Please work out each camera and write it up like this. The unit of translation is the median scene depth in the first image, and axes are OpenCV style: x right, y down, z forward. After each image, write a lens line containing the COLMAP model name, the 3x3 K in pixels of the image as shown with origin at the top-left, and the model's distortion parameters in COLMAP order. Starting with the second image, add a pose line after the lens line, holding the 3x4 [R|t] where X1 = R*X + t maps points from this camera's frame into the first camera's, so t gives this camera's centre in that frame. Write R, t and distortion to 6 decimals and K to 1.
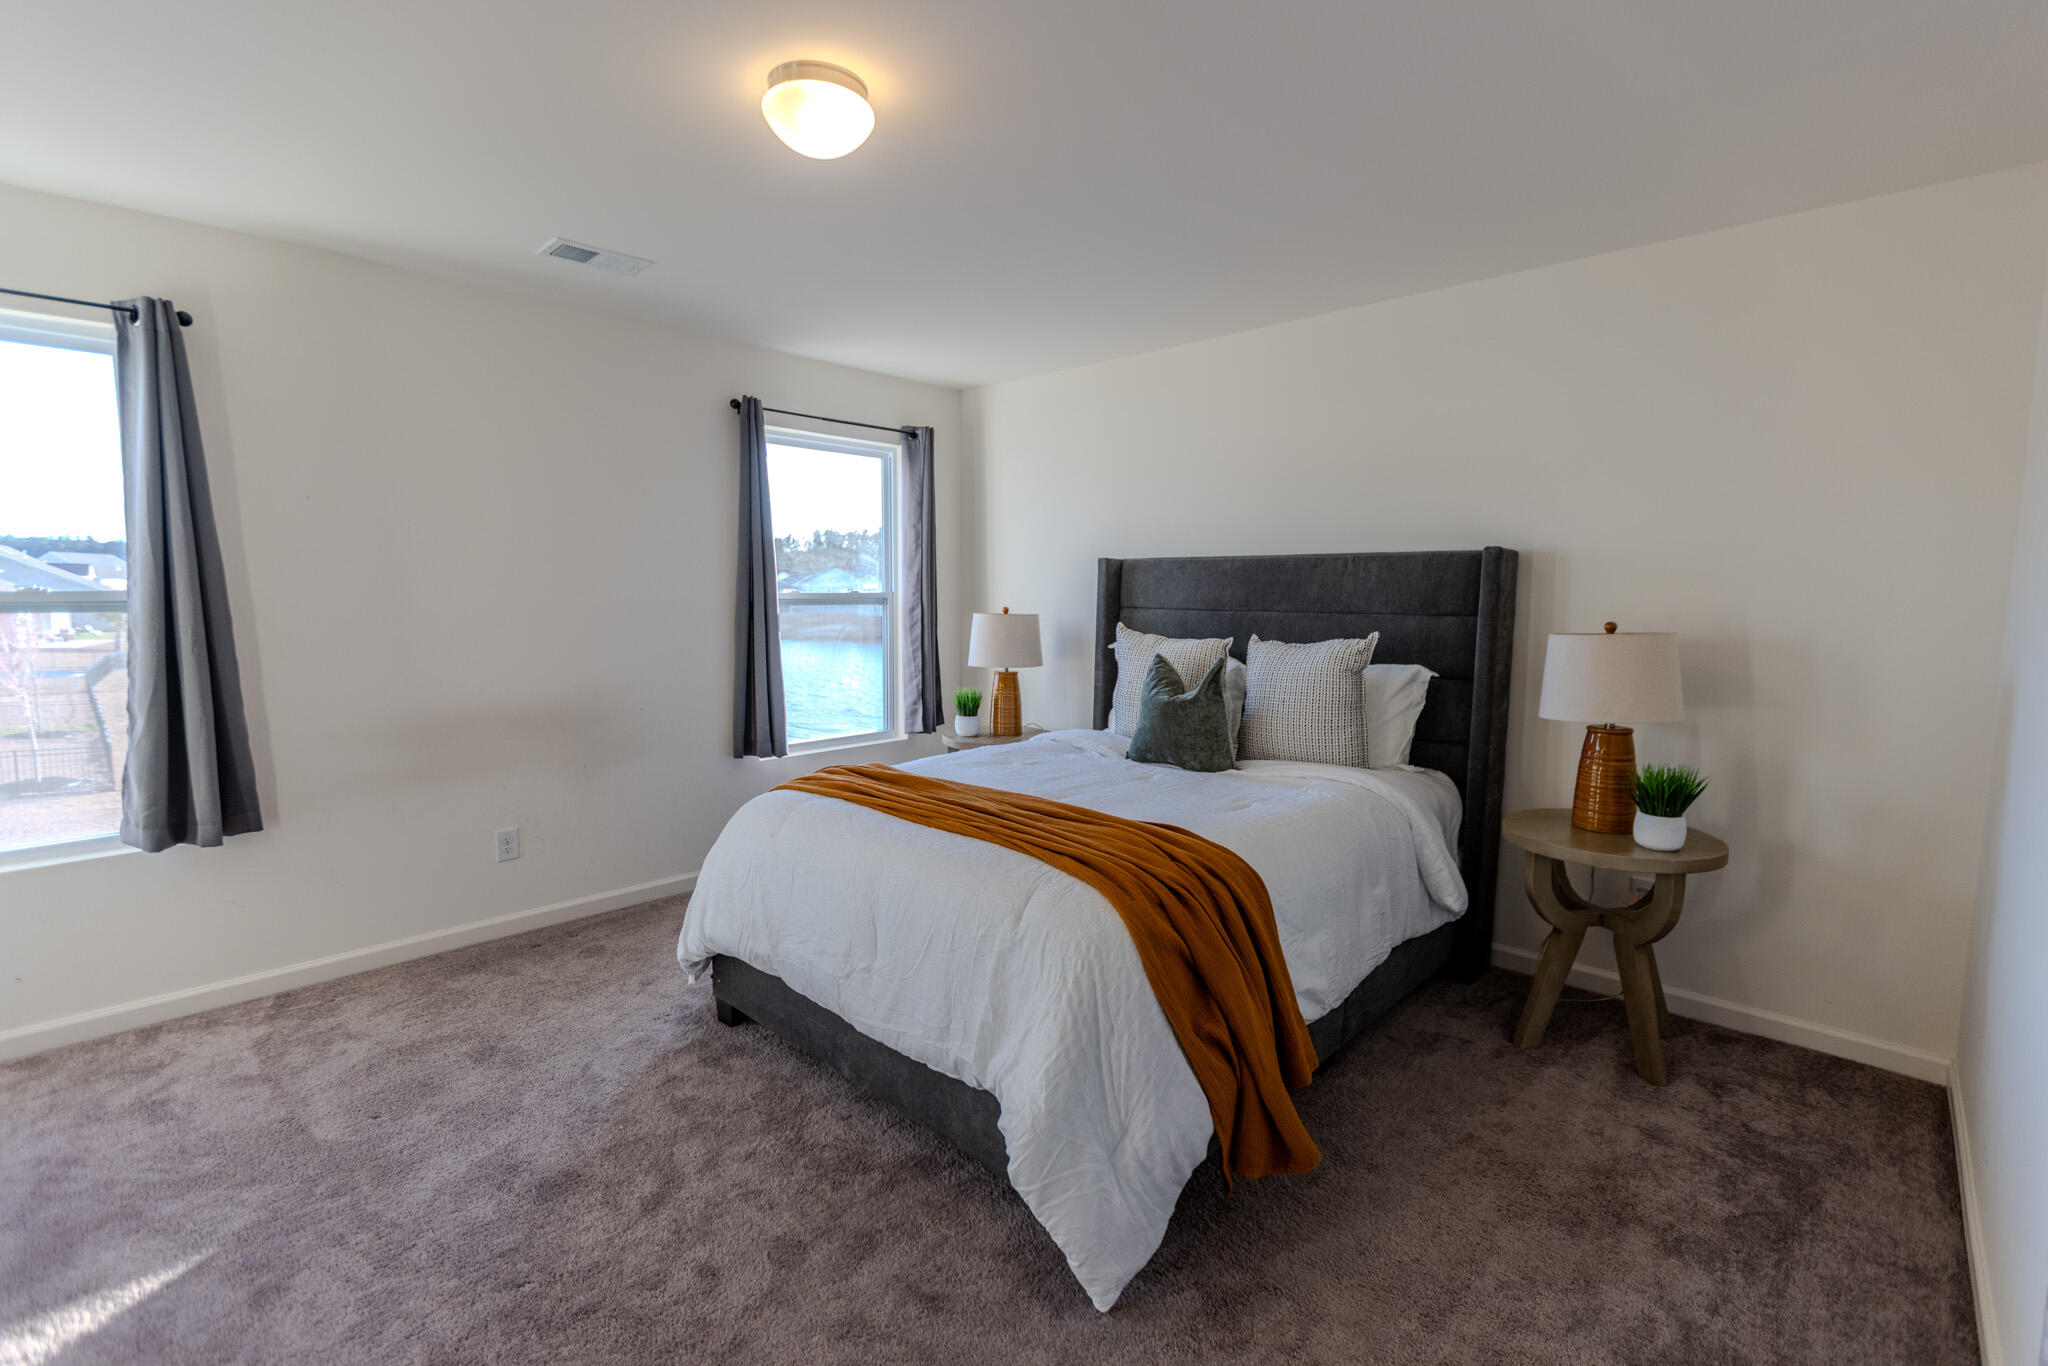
lens RADIAL K [[909.9, 0, 937.2], [0, 909.9, 664.9], [0, 0, 1]] dist [0.004936, -0.003114]
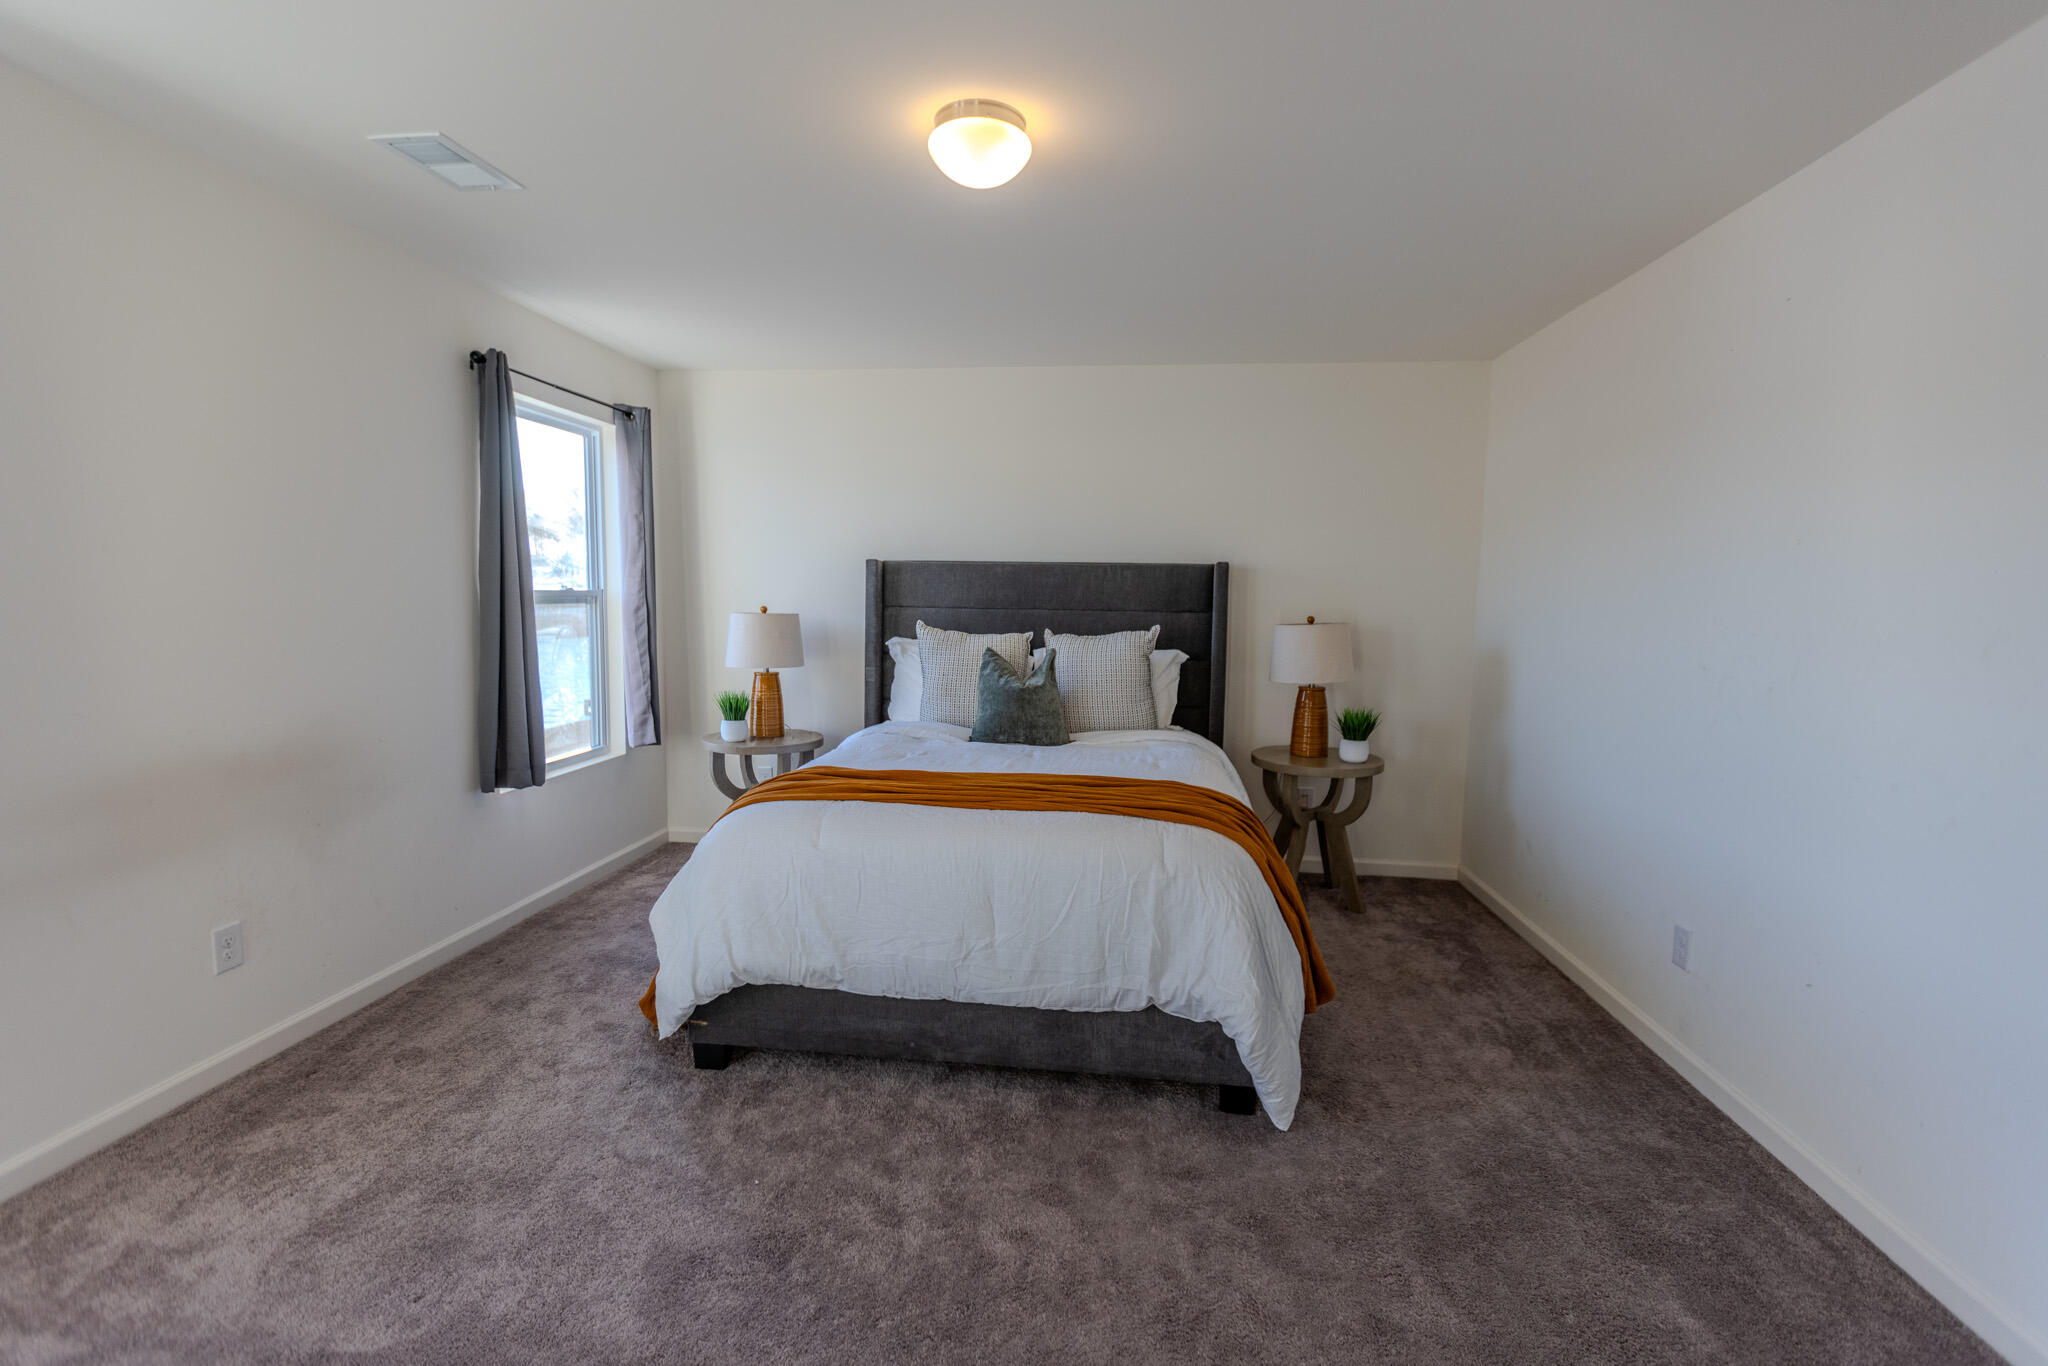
lens RADIAL K [[909.9, 0, 1044.5], [0, 909.9, 663.7], [0, 0, 1]] dist [0.004936, -0.003114]
pose [[0.796076, -0.041544, 0.603769, -0.415486], [0.039562, 0.999080, 0.016583, -0.009034], [-0.603902, 0.010685, 0.796987, 0.061052]]
